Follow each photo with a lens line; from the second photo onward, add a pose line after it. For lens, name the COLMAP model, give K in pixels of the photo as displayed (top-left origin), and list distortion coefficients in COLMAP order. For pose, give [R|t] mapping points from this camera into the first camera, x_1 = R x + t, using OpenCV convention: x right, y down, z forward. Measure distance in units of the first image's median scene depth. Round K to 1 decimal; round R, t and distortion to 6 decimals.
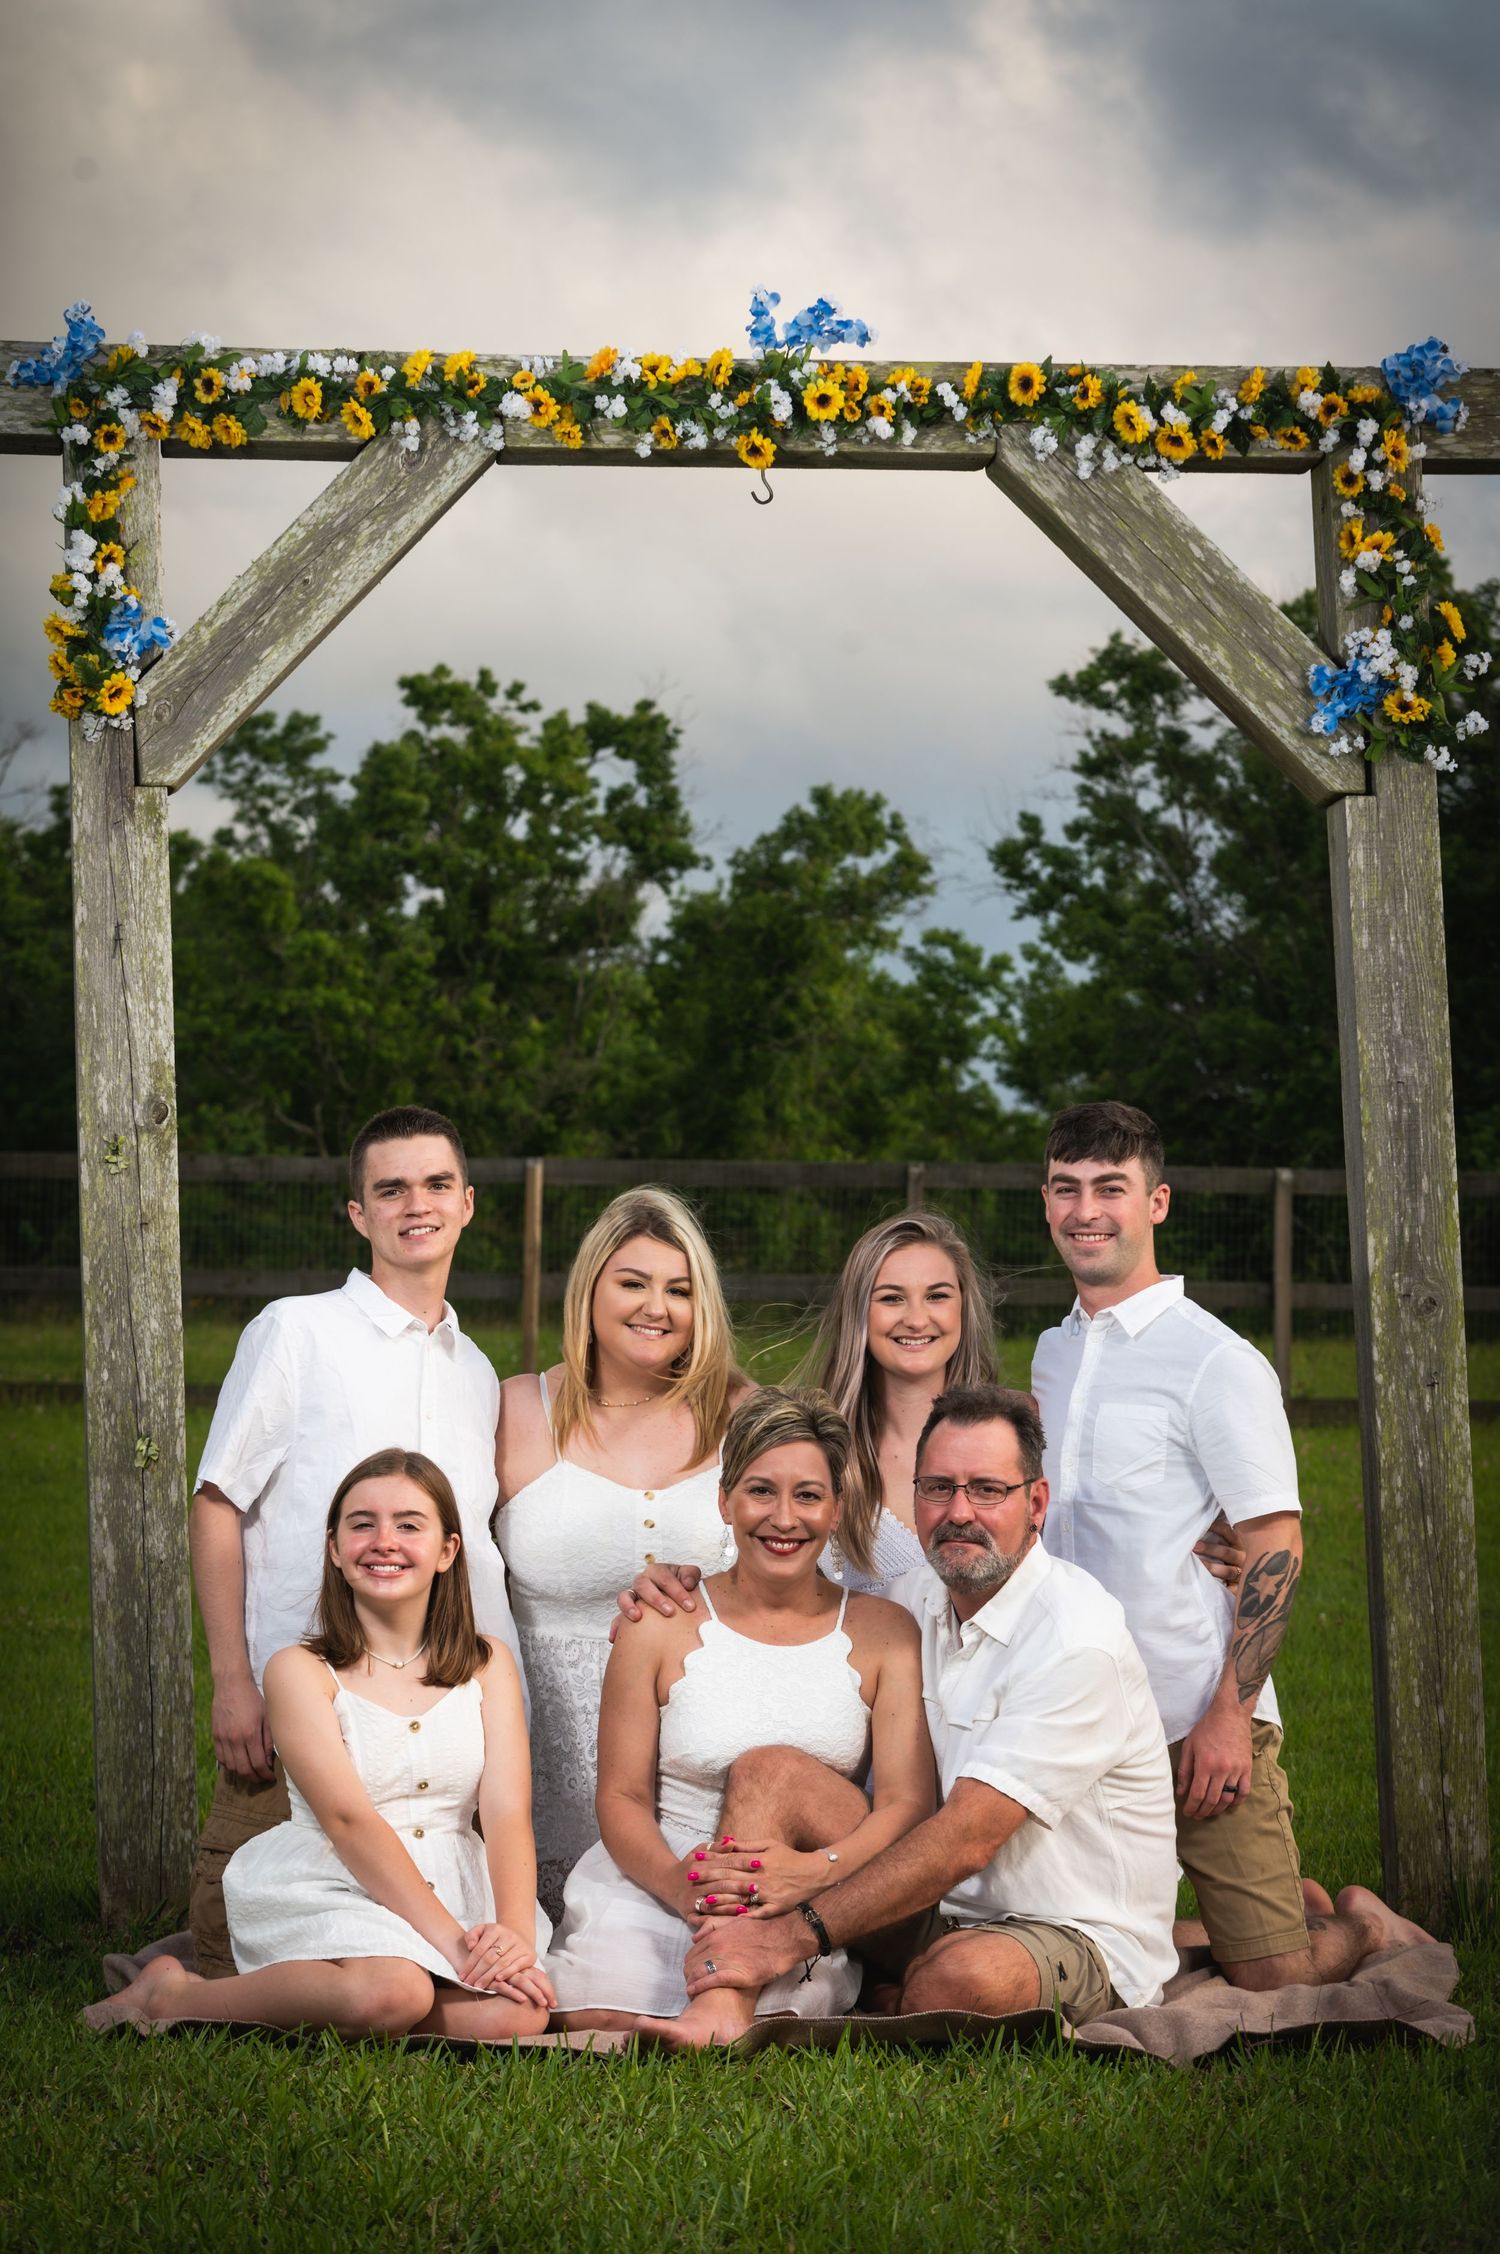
lens RADIAL K [[5936.6, 0, 775.6], [0, 5936.6, 1120.7], [0, 0, 1]] dist [-0.127910, -0.154008]
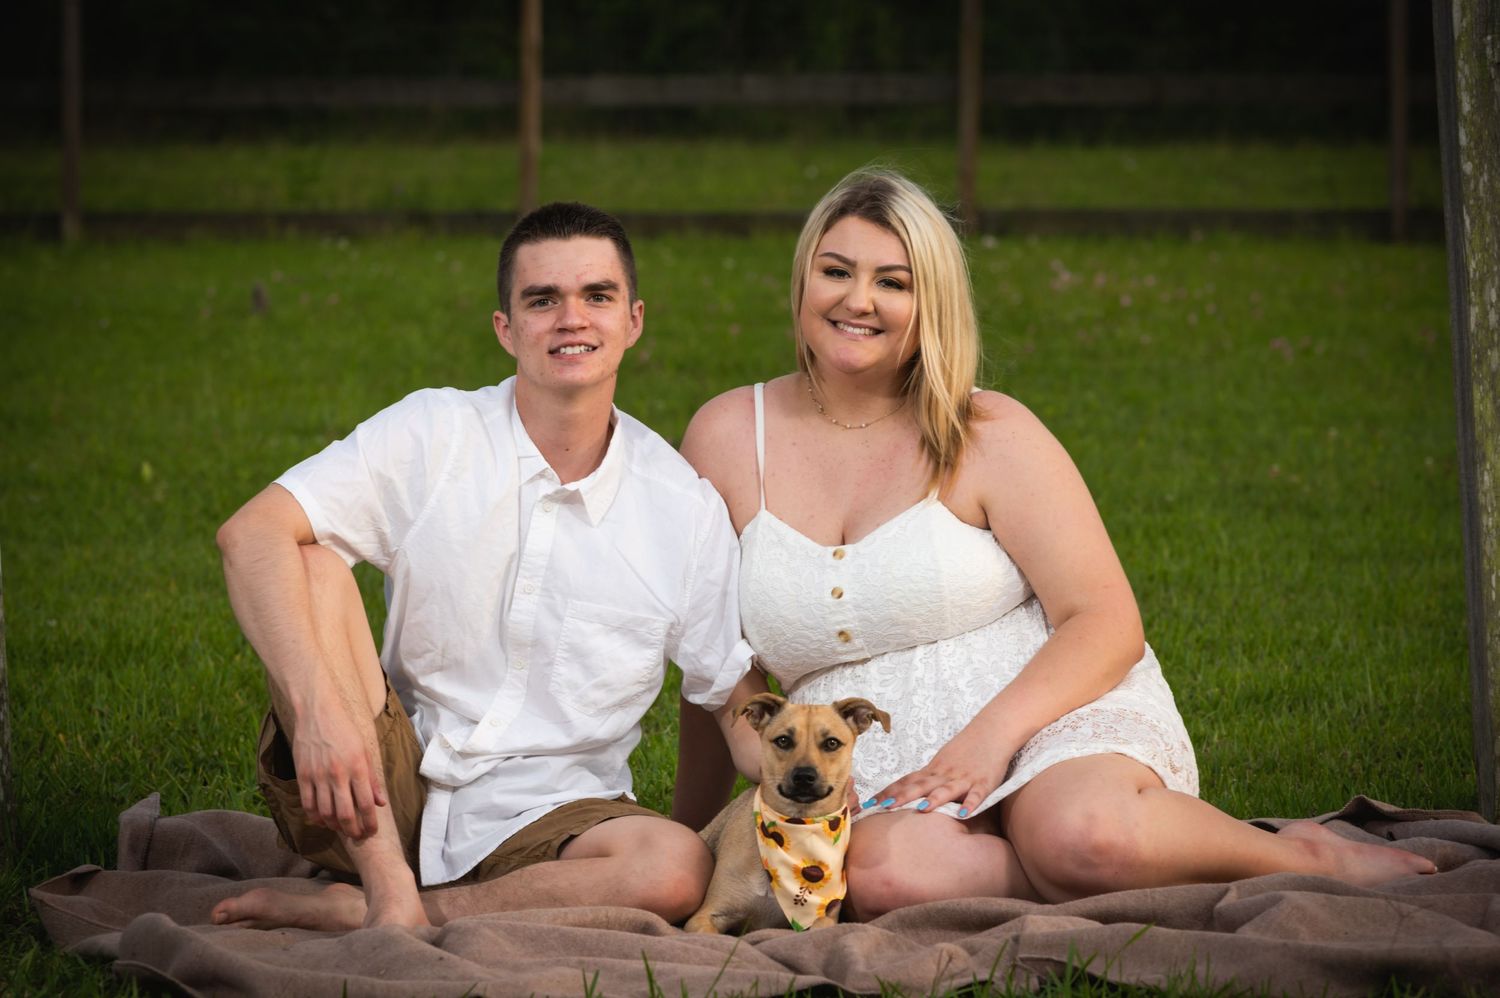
lens RADIAL K [[6693.9, 0, 750.0], [0, 6693.9, 499.0], [0, 0, 1]] dist [-0.039904, 5.954063]
pose [[0.999800, -0.014053, -0.014224, 0.016769], [0.015248, 0.996026, 0.087743, 0.007036], [0.012935, -0.087943, 0.996042, 0.089372]]
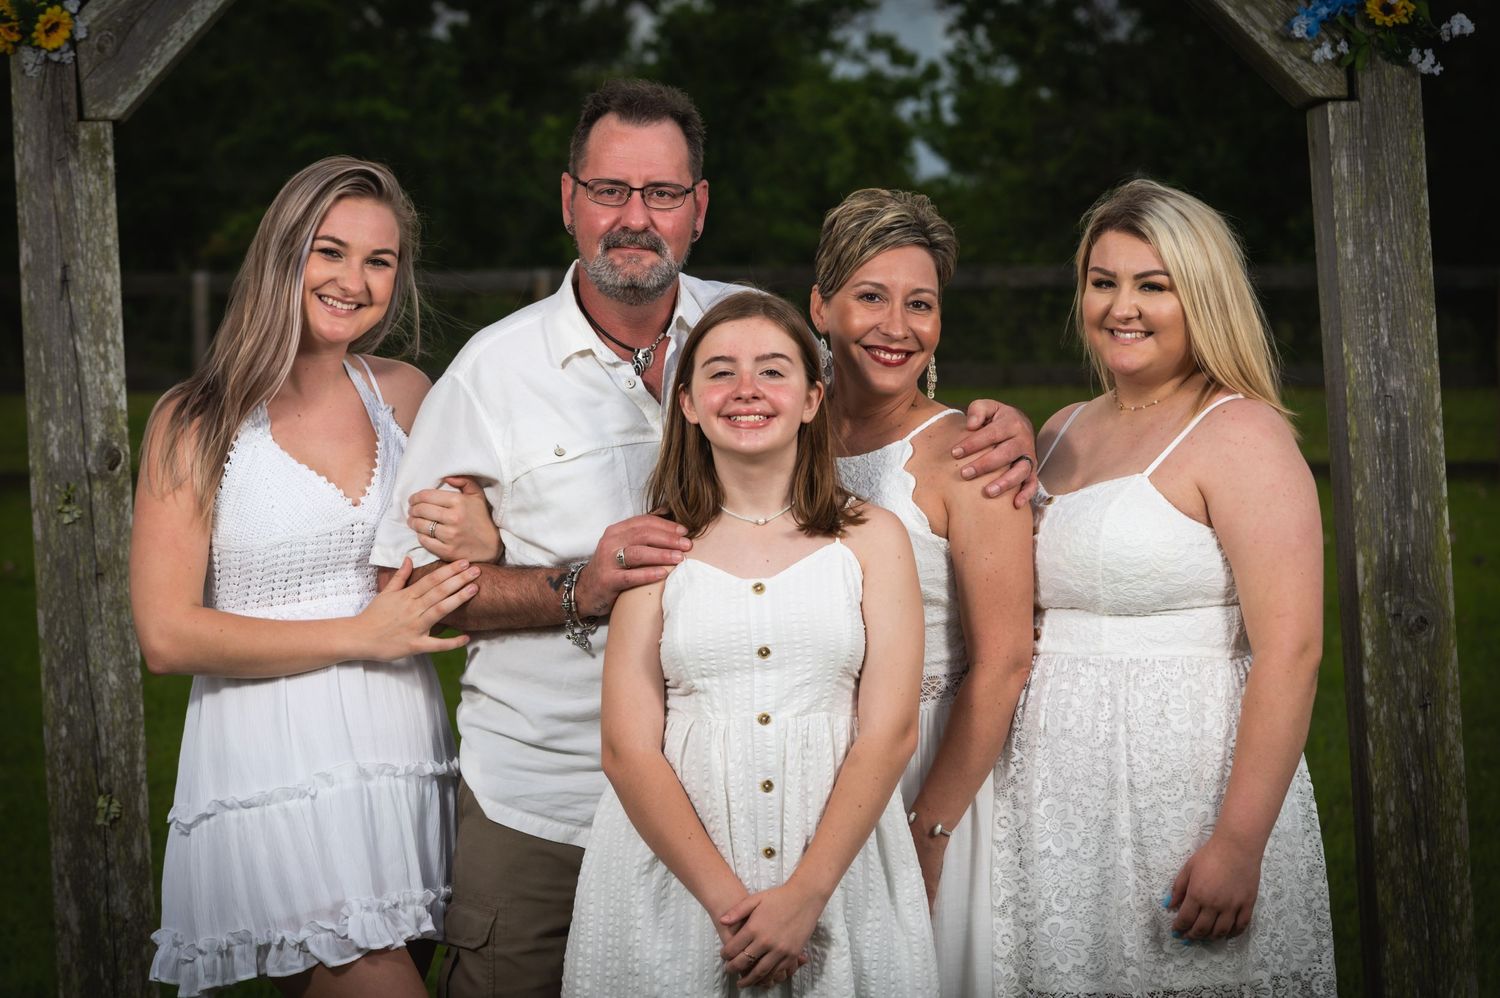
lens RADIAL K [[4850.1, 0, 750.0], [0, 4850.1, 499.0], [0, 0, 1]] dist [-0.124331, 0.466222]
pose [[0.999813, -0.019344, -0.000879, 0.000918], [0.019360, 0.997637, 0.065922, -0.044298], [-0.000398, -0.065927, 0.997824, 0.206057]]
